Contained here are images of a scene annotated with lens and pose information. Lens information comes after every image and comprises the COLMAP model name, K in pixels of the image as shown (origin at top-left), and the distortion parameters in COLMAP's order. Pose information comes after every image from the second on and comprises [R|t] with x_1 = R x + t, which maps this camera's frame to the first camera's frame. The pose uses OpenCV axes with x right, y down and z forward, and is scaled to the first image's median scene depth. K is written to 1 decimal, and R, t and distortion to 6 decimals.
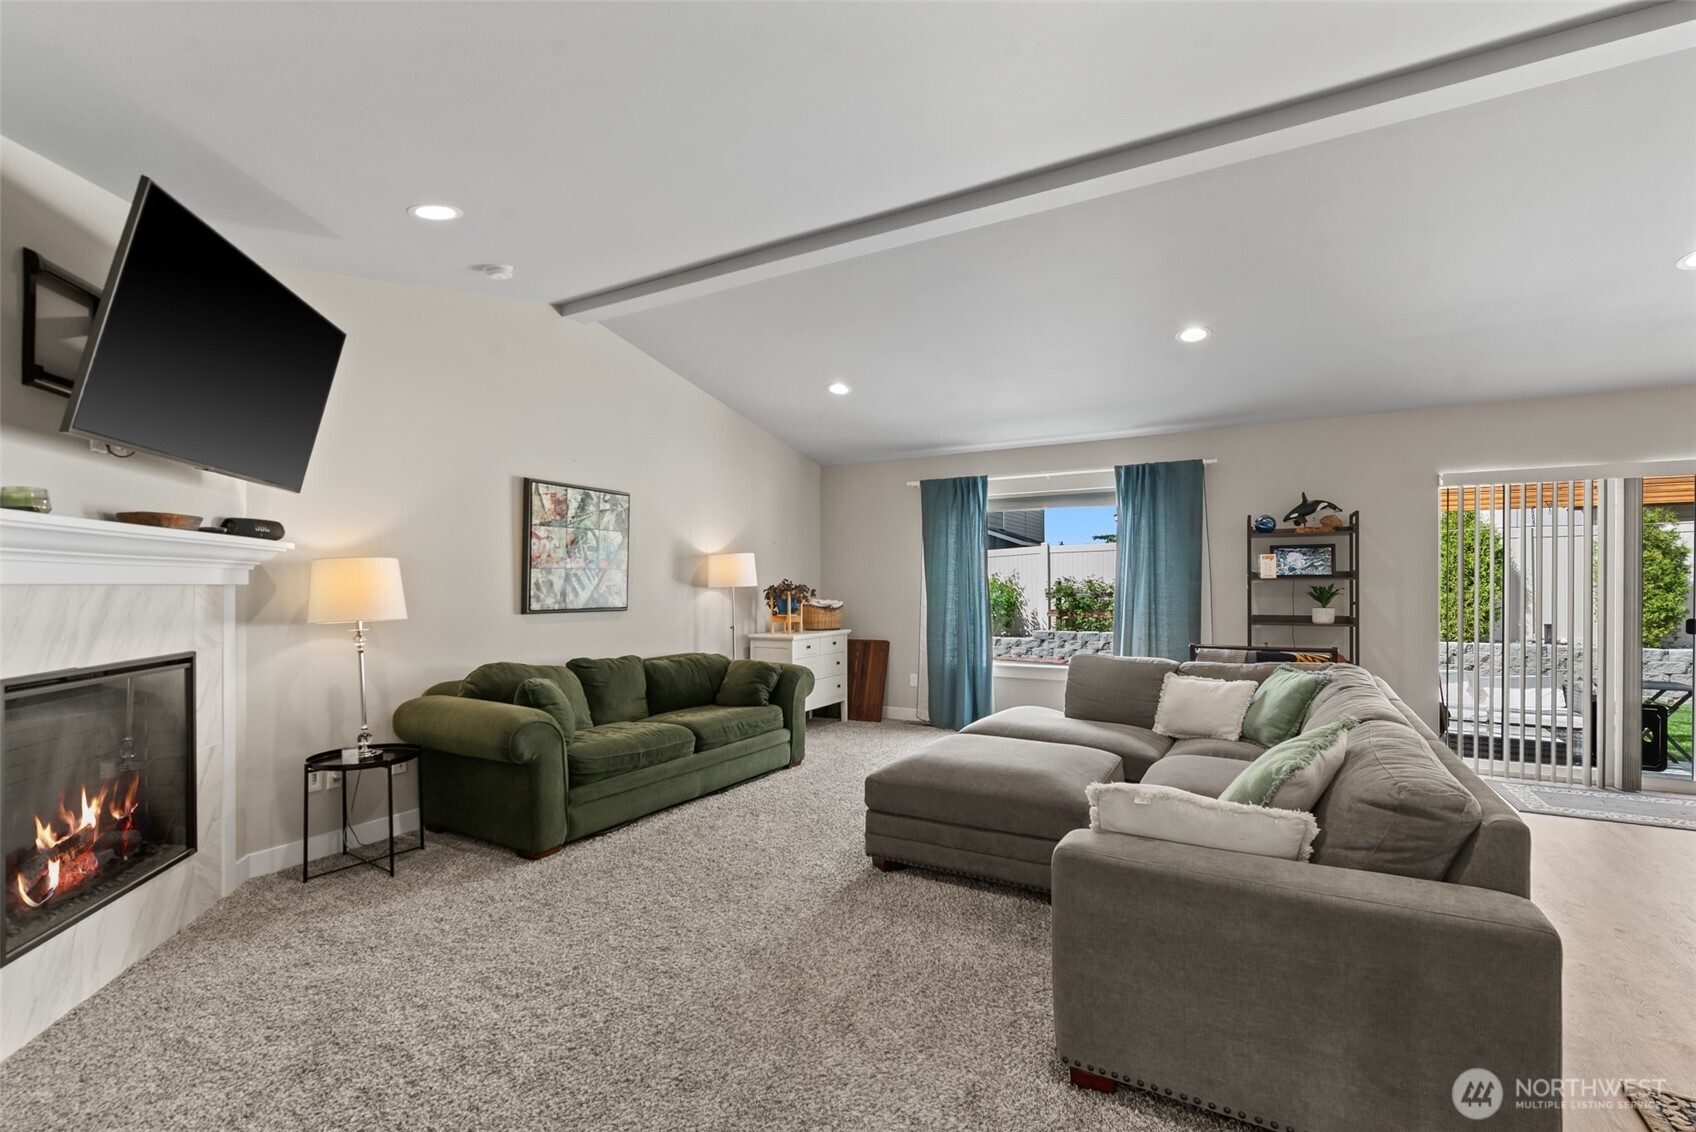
lens RADIAL K [[742.9, 0, 846.4], [0, 742.9, 578.9], [0, 0, 1]] dist [0.002566, -0.000689]
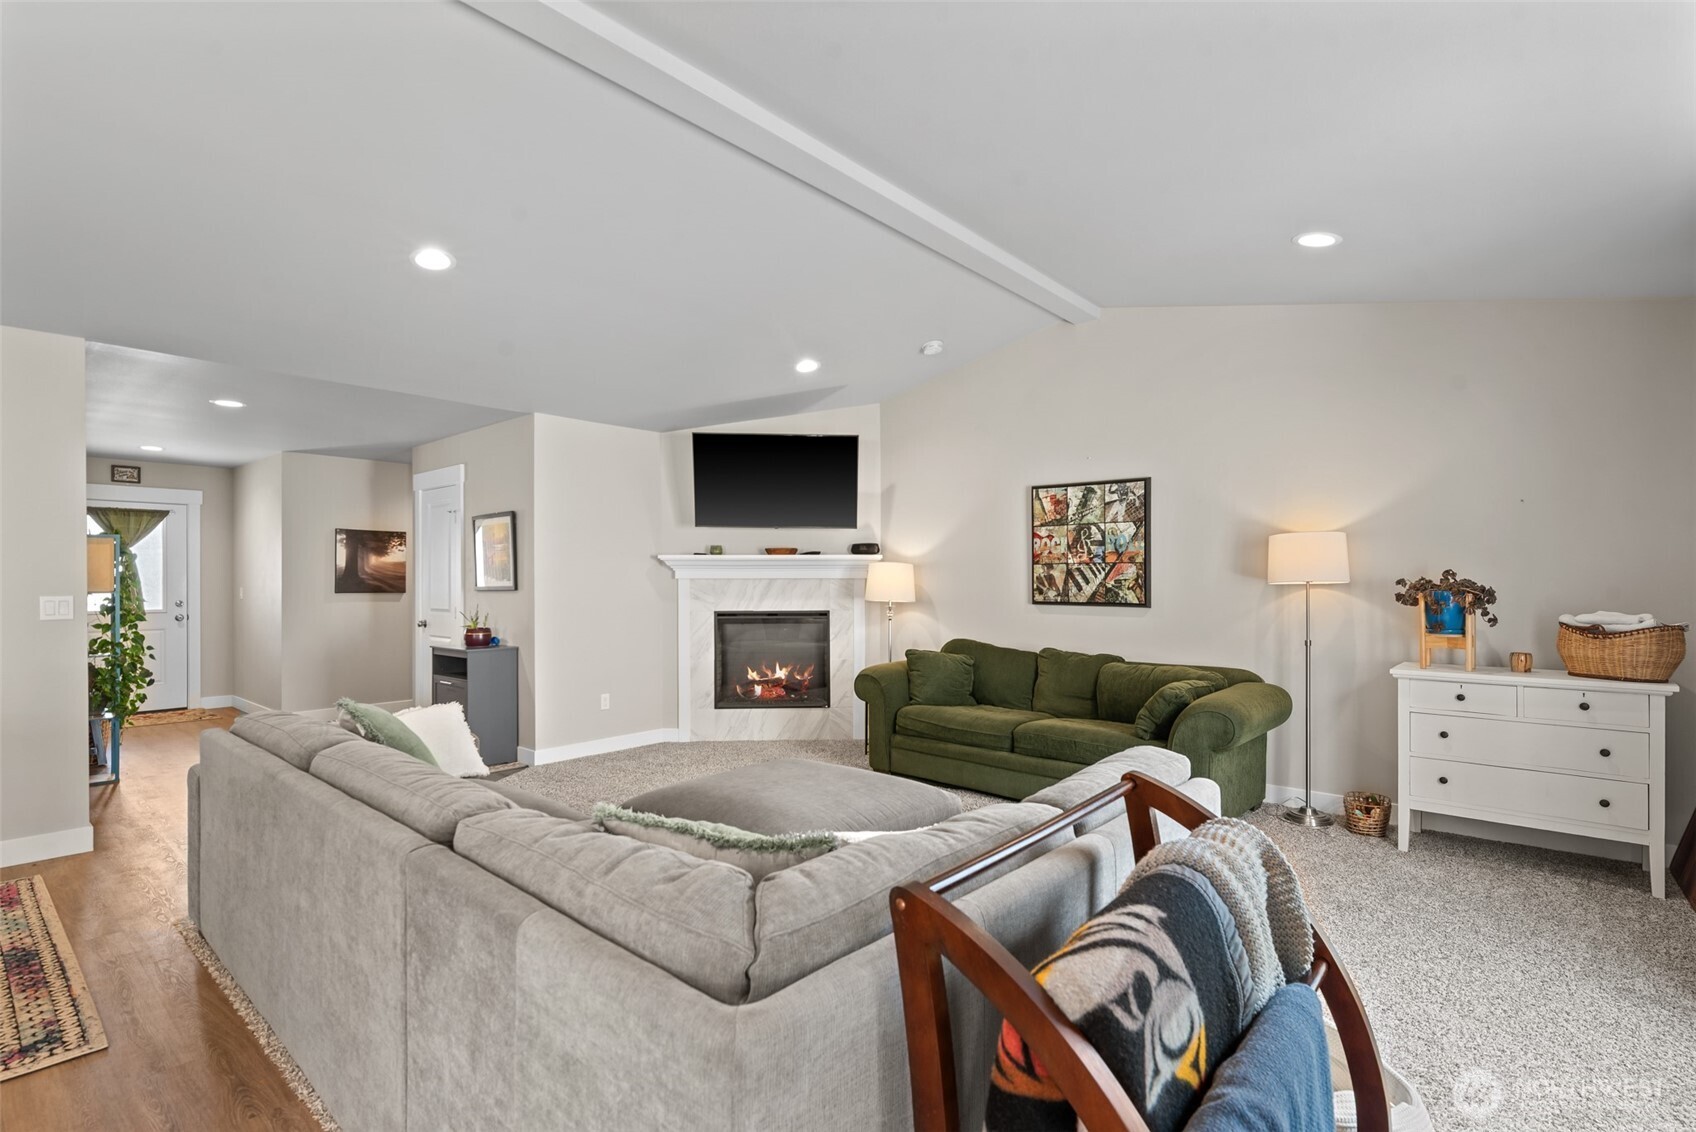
lens RADIAL K [[797.4, 0, 868.0], [0, 797.4, 572.1], [0, 0, 1]] dist [-0.006019, -0.000510]
pose [[-0.180361, -0.004766, -0.983589, 0.769755], [0.008429, 0.999944, -0.006391, 0.002535], [0.983564, -0.009444, -0.180311, 0.899668]]
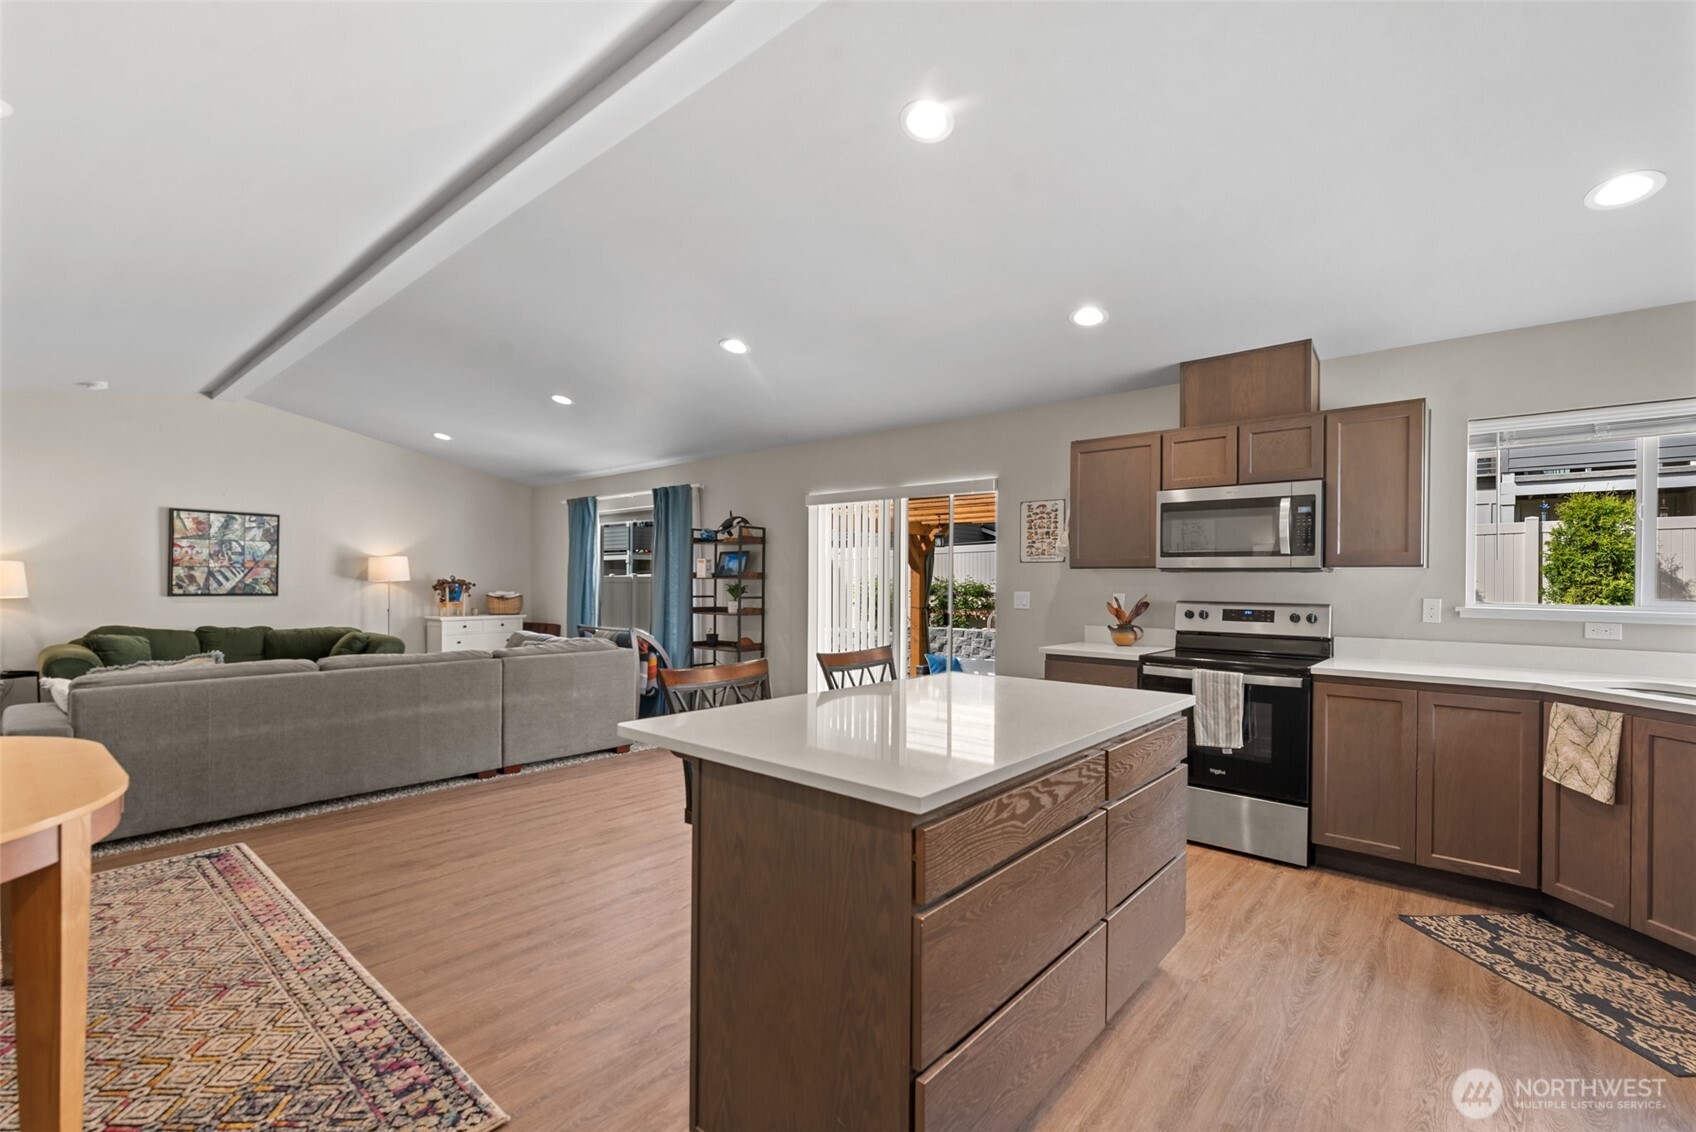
lens RADIAL K [[742.9, 0, 856.6], [0, 742.9, 582.9], [0, 0, 1]] dist [0.002566, -0.000689]
pose [[0.982982, 0.009784, -0.183443, 1.160629], [-0.008194, 0.999922, 0.009426, -0.006444], [0.183521, -0.007763, 0.982985, -0.237737]]
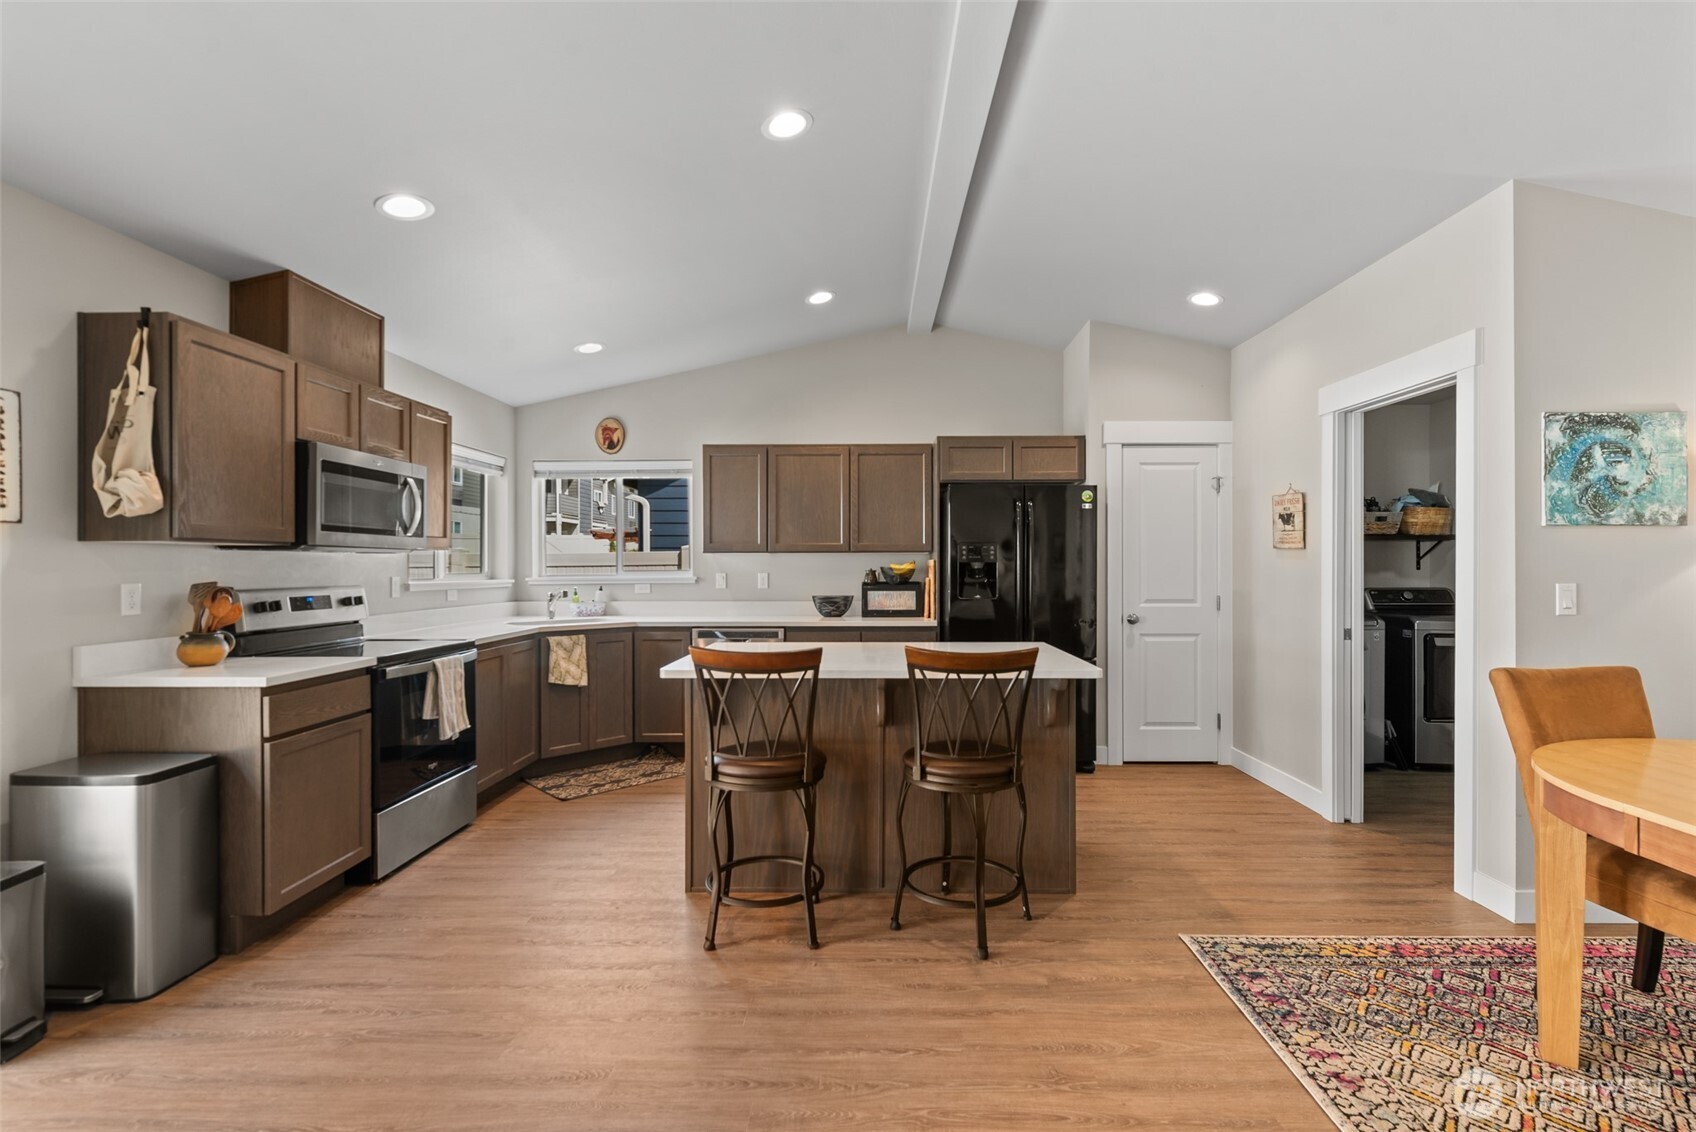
lens RADIAL K [[779.2, 0, 875.8], [0, 779.2, 565.1], [0, 0, 1]] dist [-0.000796, 0.000205]
pose [[-0.503692, 0.003540, 0.863876, 0.546042], [0.001103, 0.999993, -0.003454, 0.002183], [-0.863883, -0.000787, -0.503693, 0.568922]]
